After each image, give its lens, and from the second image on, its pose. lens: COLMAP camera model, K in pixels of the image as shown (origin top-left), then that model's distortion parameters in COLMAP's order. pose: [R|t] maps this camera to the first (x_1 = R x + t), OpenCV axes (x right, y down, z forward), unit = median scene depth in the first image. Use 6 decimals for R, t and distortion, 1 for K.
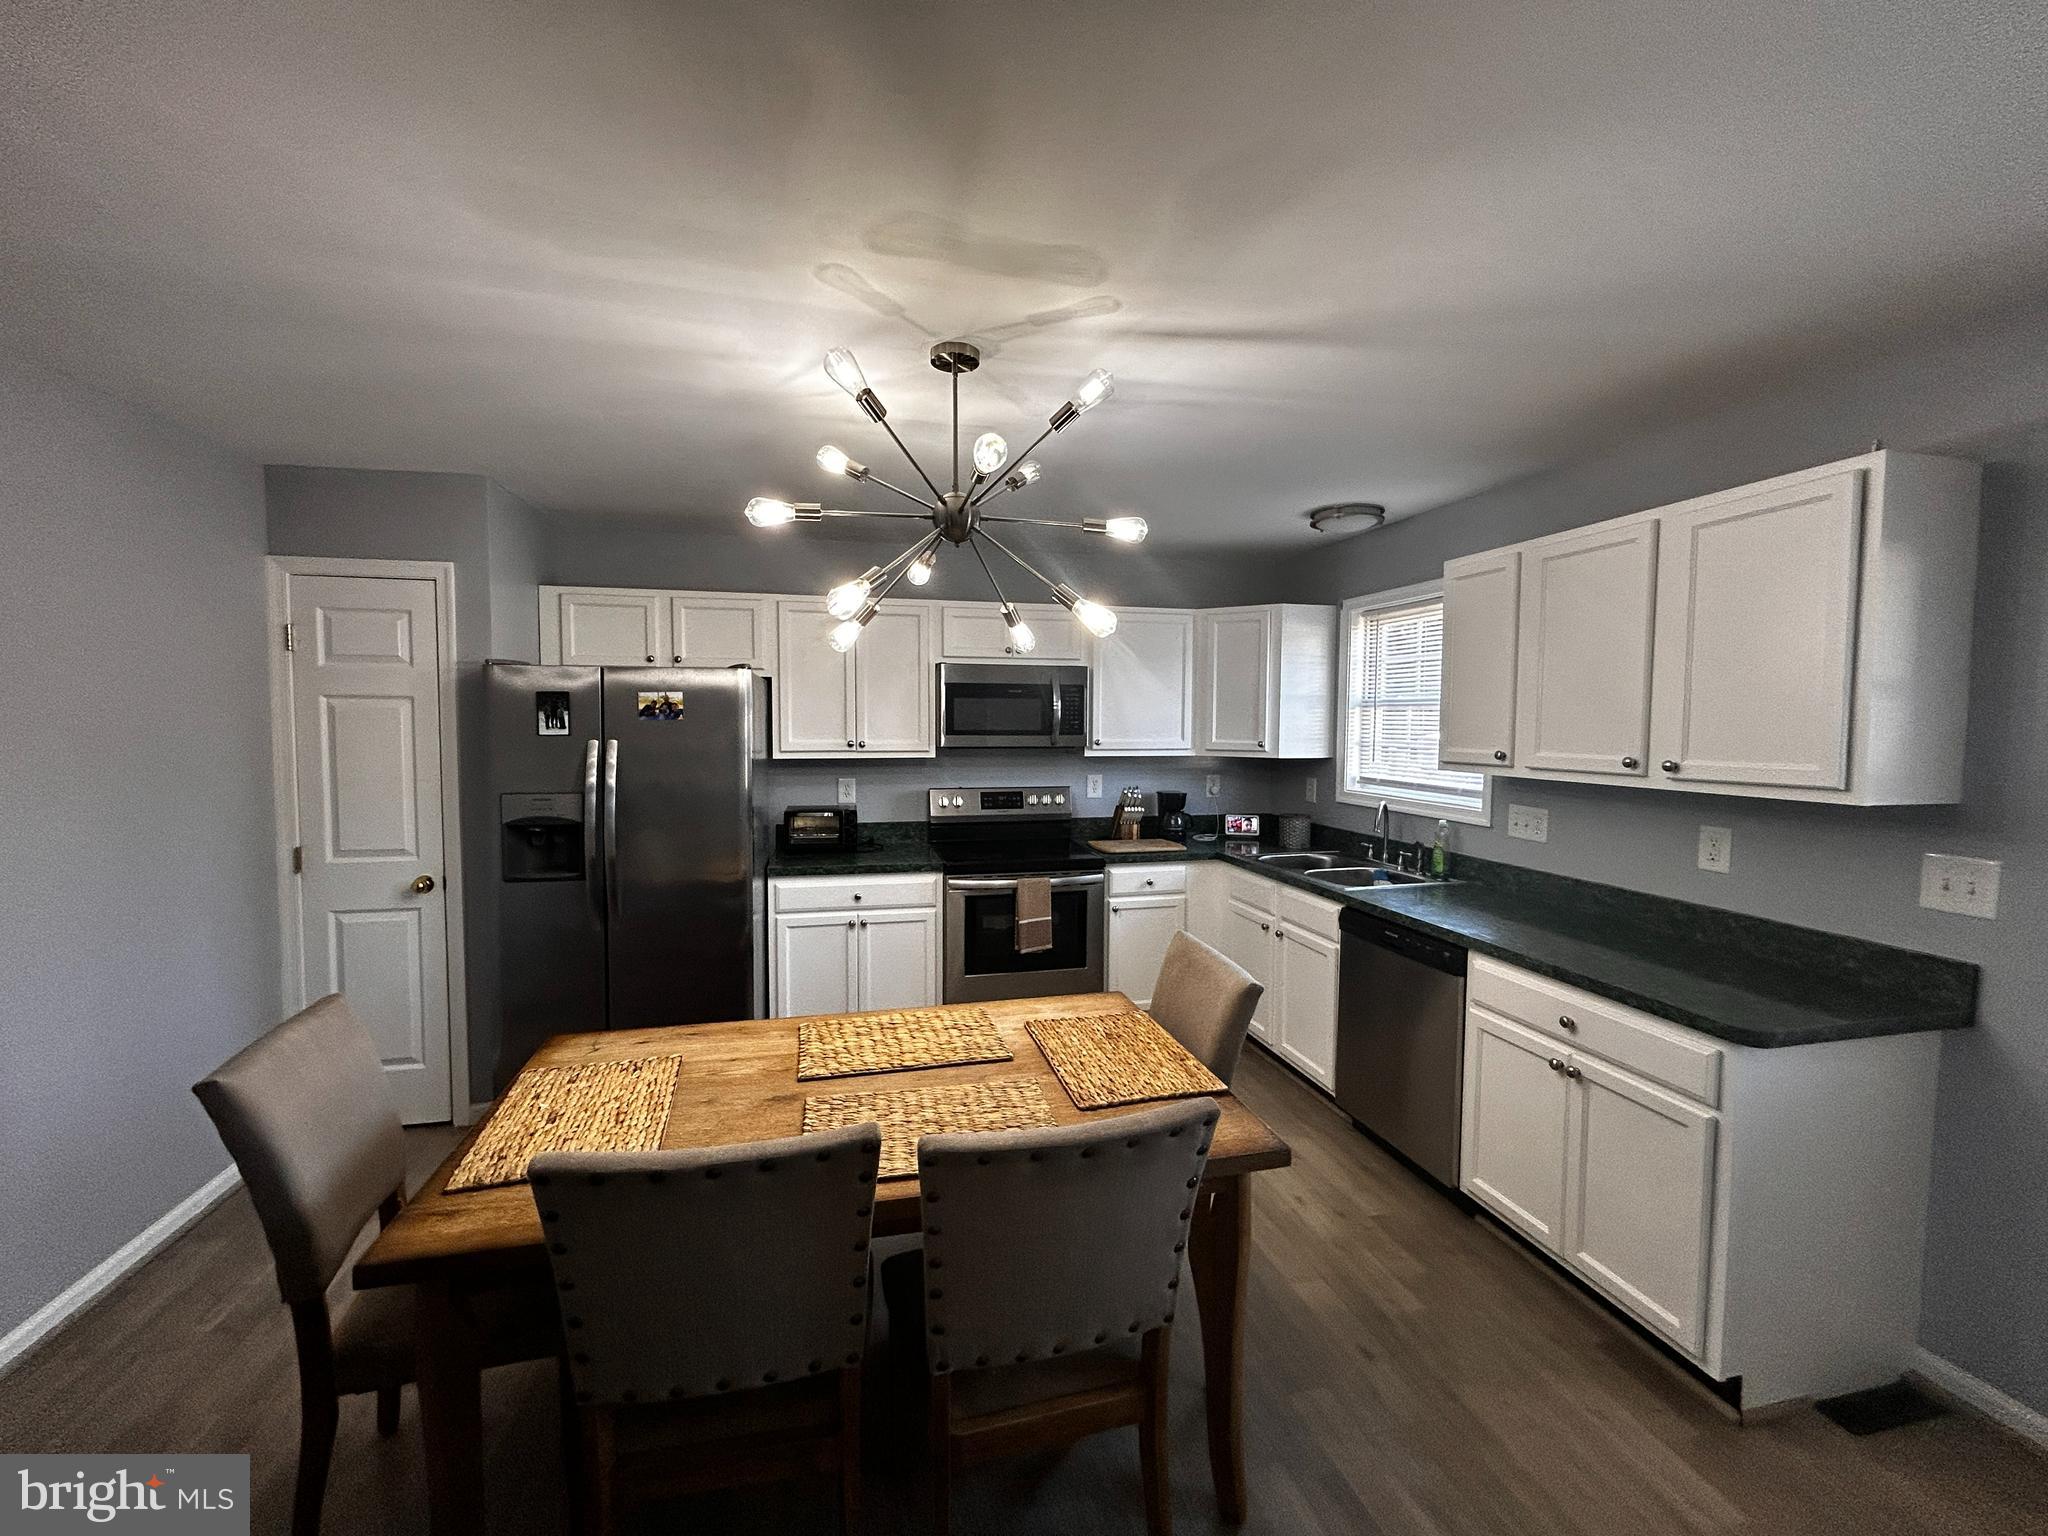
lens RADIAL K [[831.3, 0, 1019.4], [0, 831.3, 765.0], [0, 0, 1]] dist [0.000979, 0.001319]
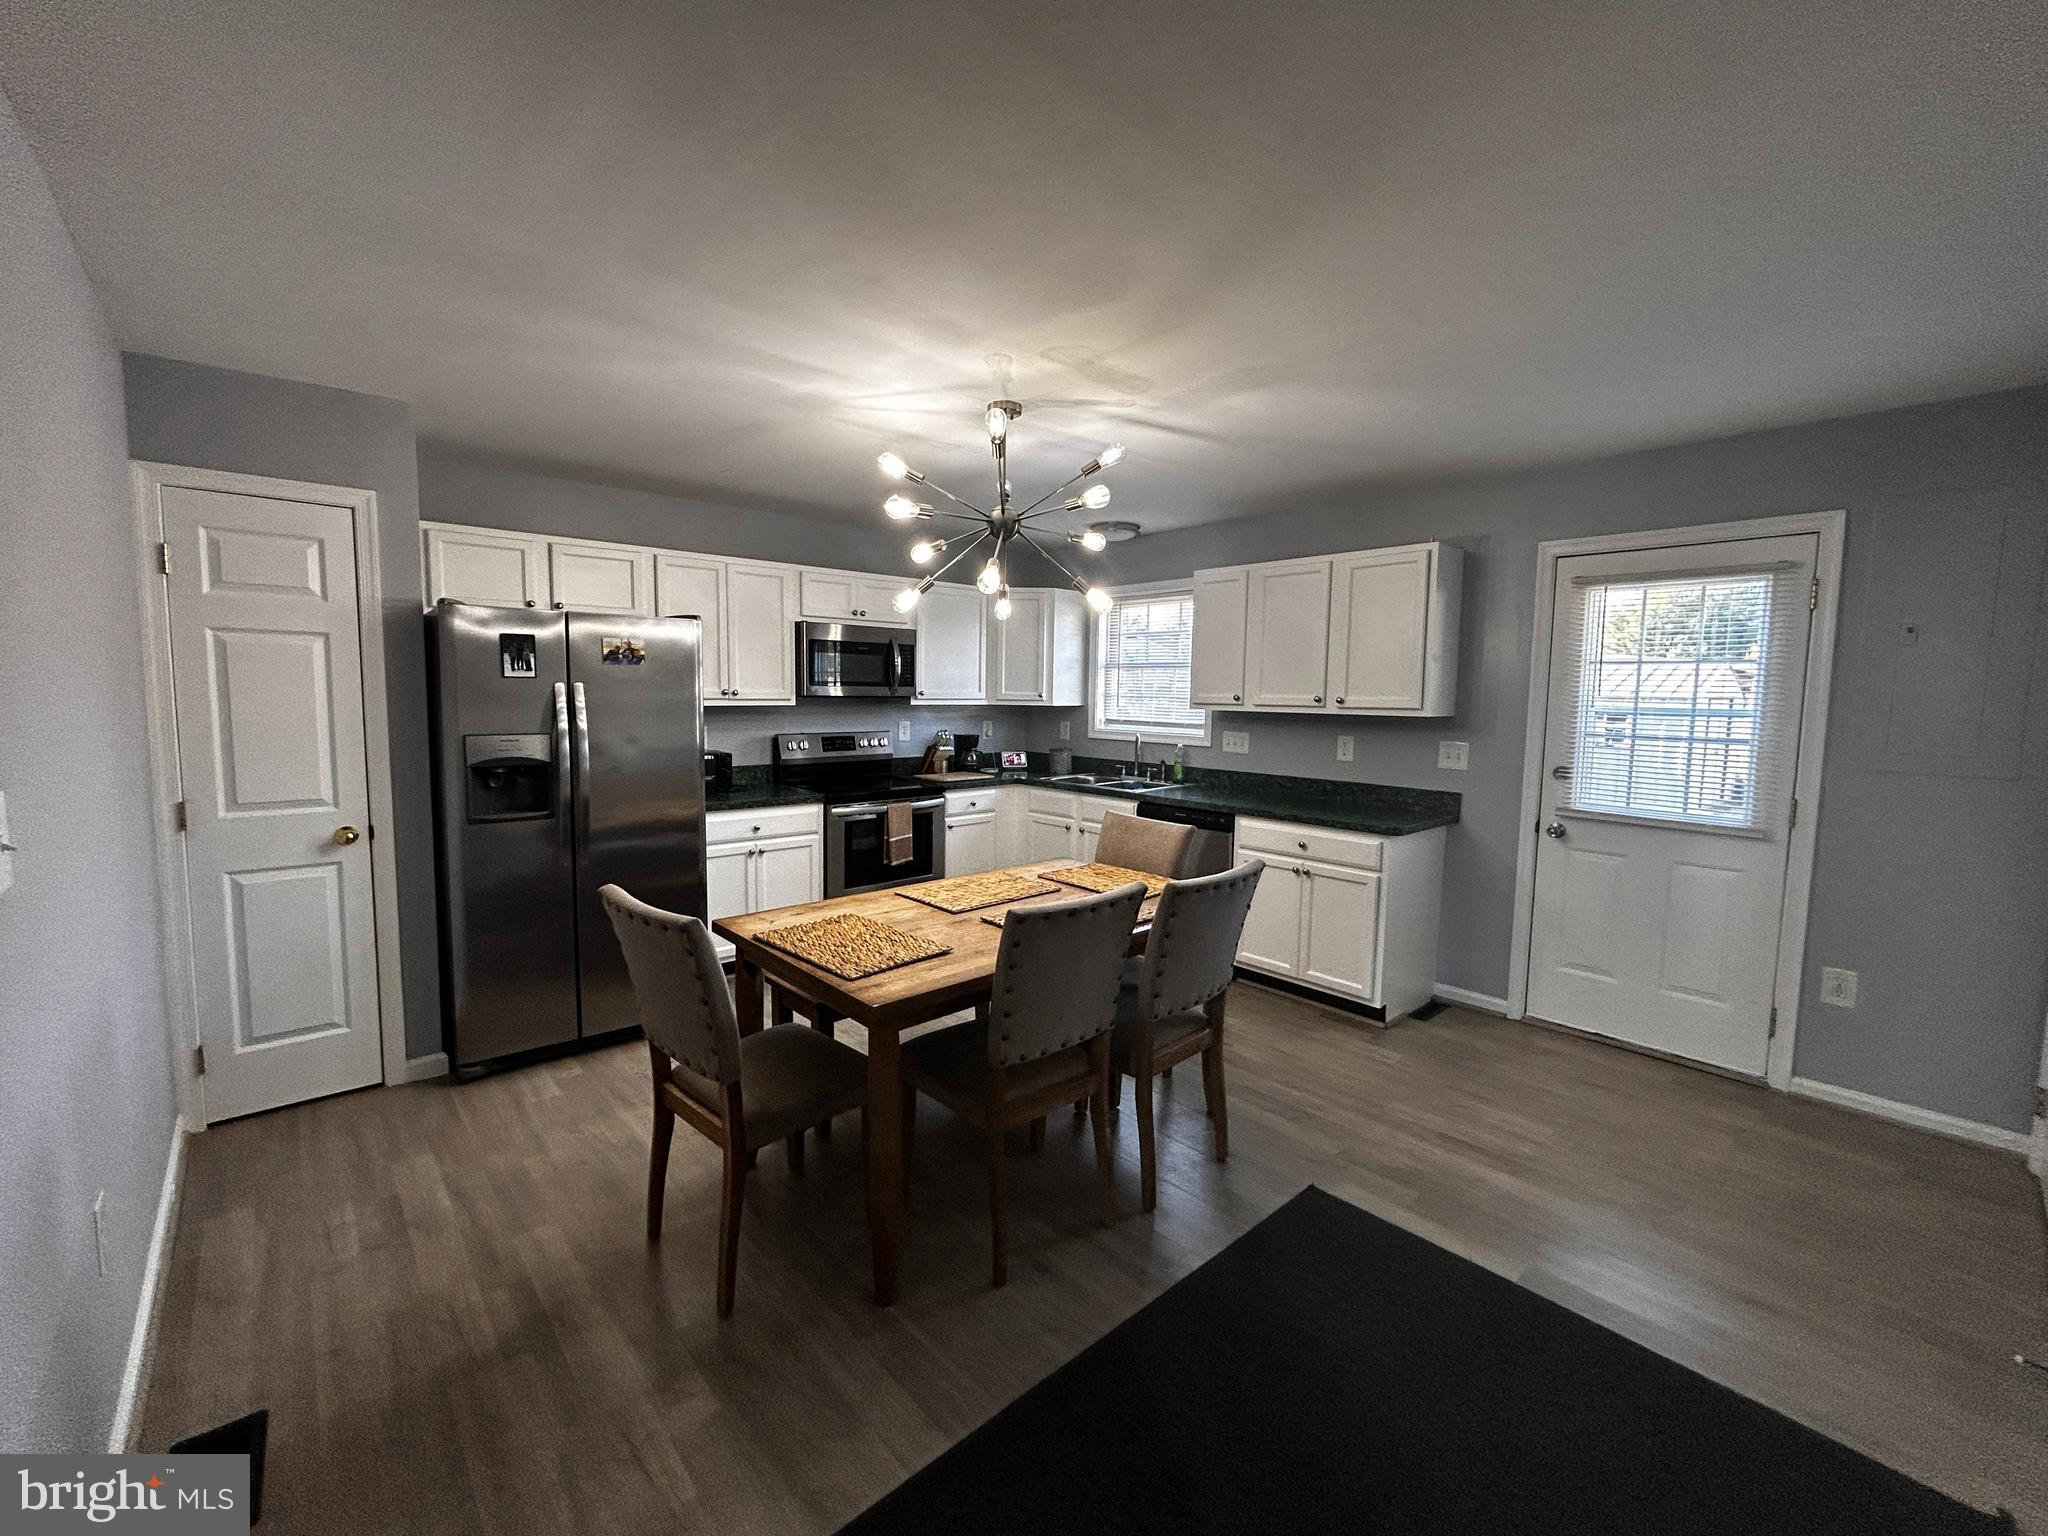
lens RADIAL K [[831.3, 0, 1019.0], [0, 831.3, 765.6], [0, 0, 1]] dist [0.000979, 0.001319]
pose [[0.877498, -0.036656, 0.478178, -0.497369], [0.016776, 0.998811, 0.045781, 0.034642], [-0.479288, -0.032151, 0.877069, -0.181186]]
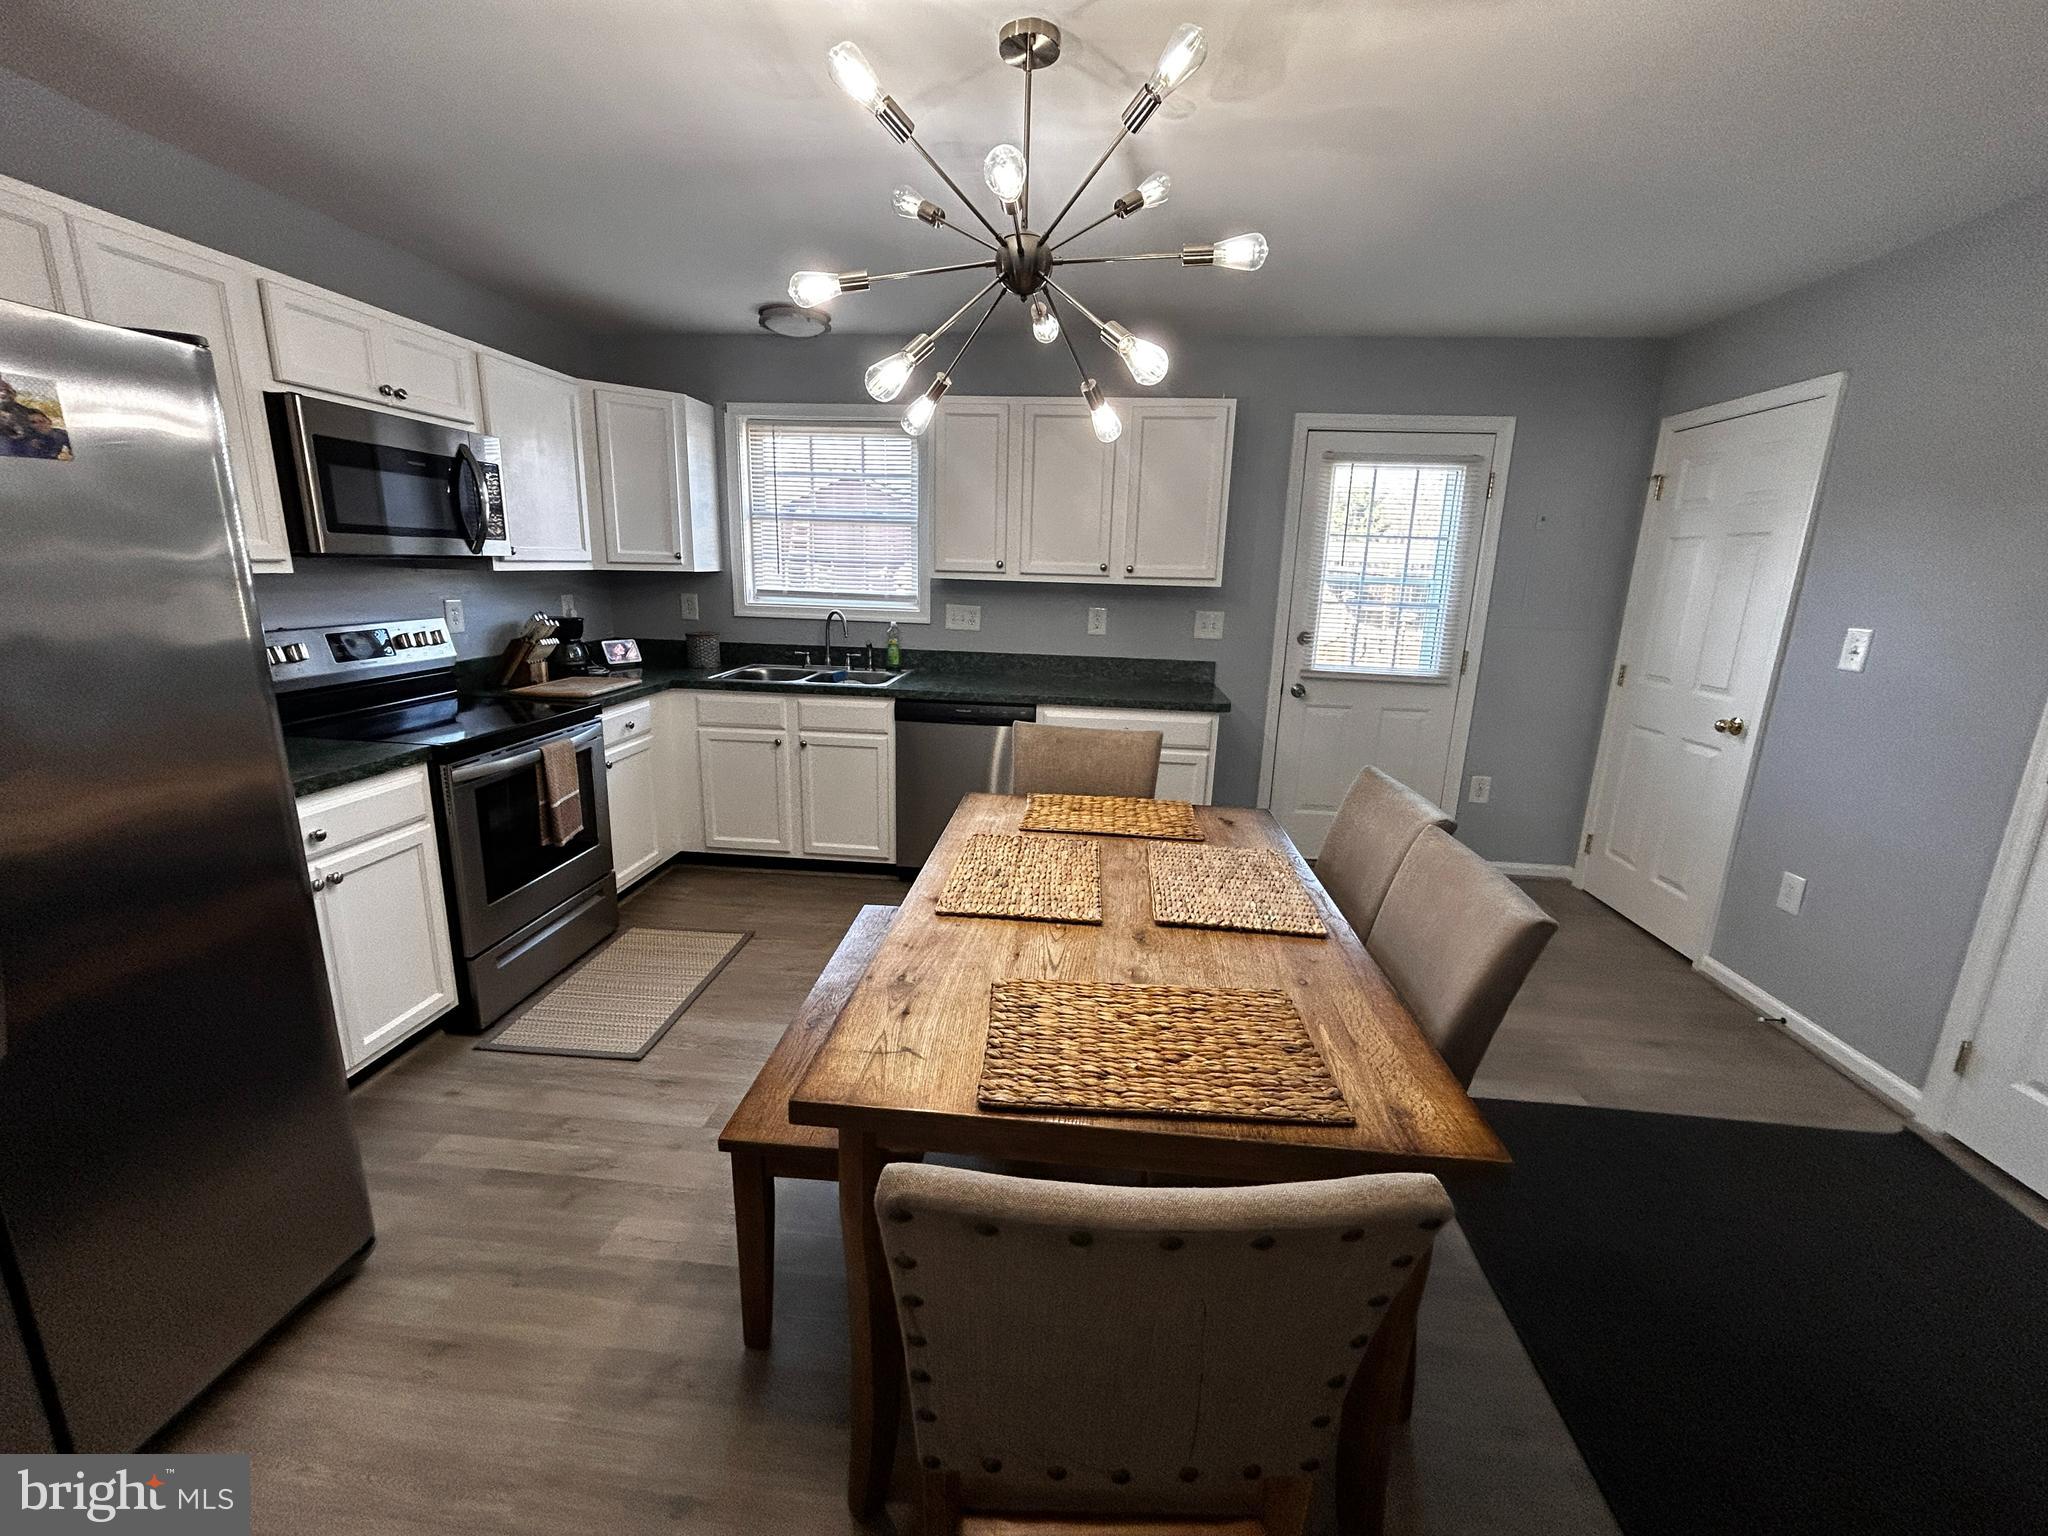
lens RADIAL K [[831.3, 0, 1018.2], [0, 831.3, 763.6], [0, 0, 1]] dist [0.000979, 0.001319]
pose [[0.322775, -0.218024, 0.921022, -0.636982], [0.024906, 0.974727, 0.222009, 0.004475], [-0.946148, -0.048720, 0.320048, 0.473213]]
